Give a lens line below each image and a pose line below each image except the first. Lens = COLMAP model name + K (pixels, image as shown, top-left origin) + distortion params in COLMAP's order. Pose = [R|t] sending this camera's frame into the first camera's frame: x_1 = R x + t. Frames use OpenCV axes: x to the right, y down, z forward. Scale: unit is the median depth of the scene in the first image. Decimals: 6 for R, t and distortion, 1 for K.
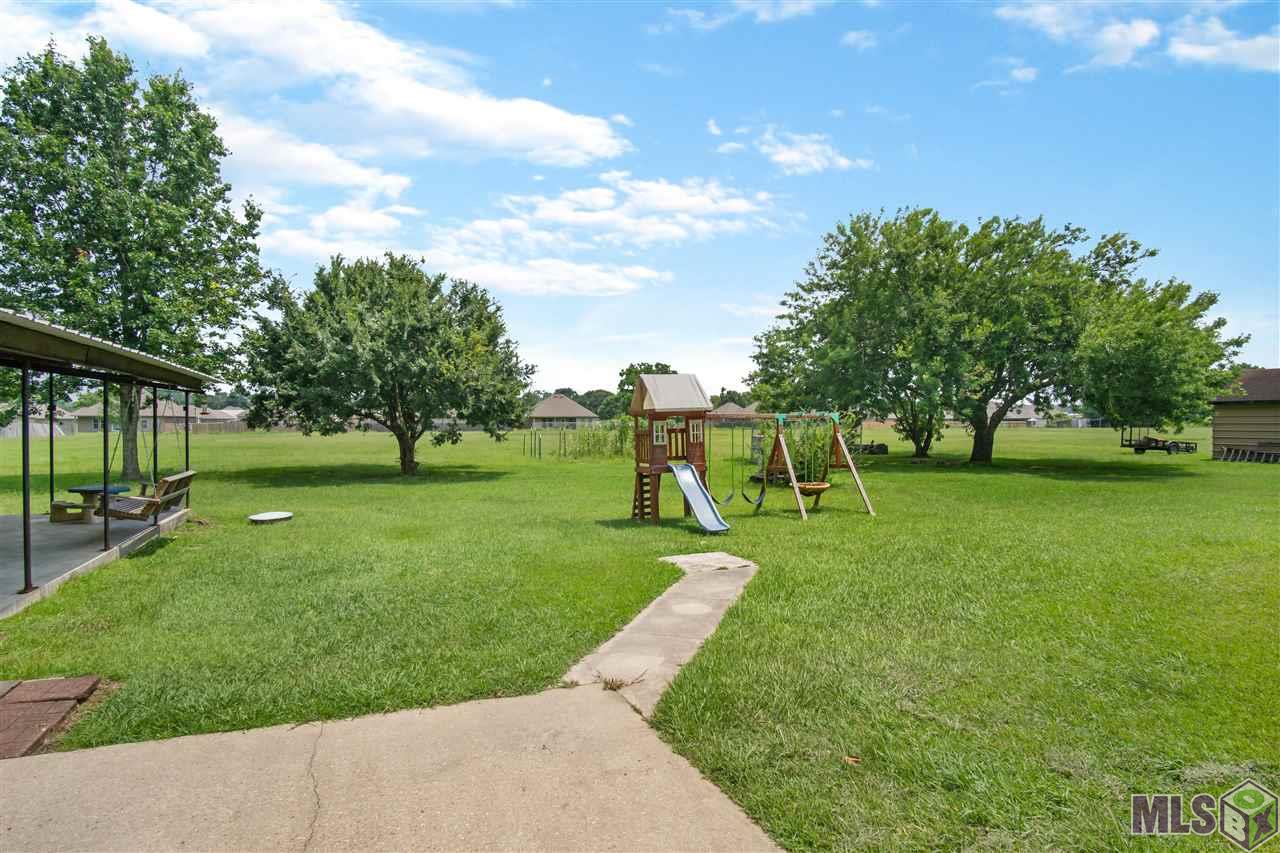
lens RADIAL K [[685.5, 0, 656.4], [0, 685.5, 417.7], [0, 0, 1]] dist [-0.014887, 0.002125]
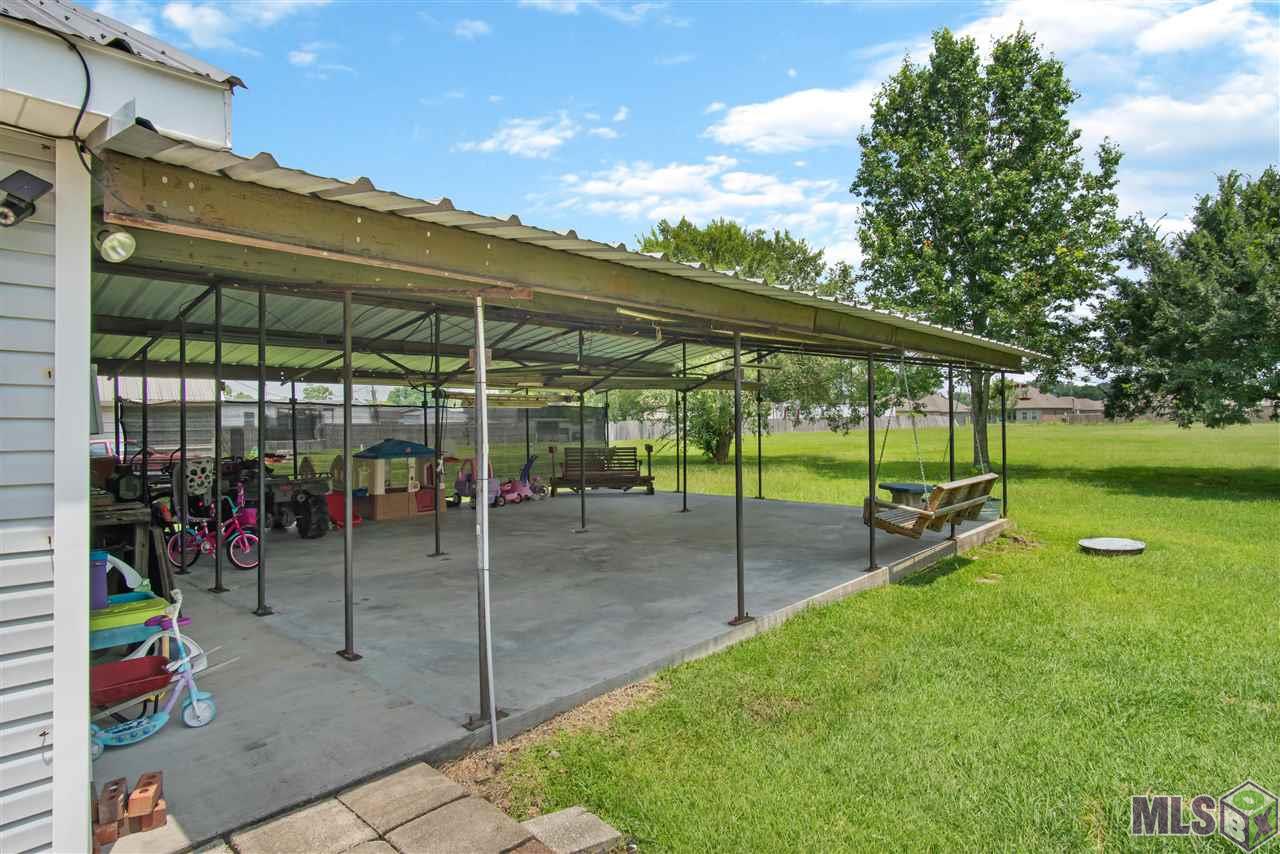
lens RADIAL K [[685.5, 0, 656.4], [0, 685.5, 418.2], [0, 0, 1]] dist [-0.014887, 0.002125]
pose [[0.405563, -0.006702, -0.914043, -0.072671], [0.018539, 0.999828, 0.000894, 0.004627], [0.913879, -0.017308, 0.405617, 0.181586]]
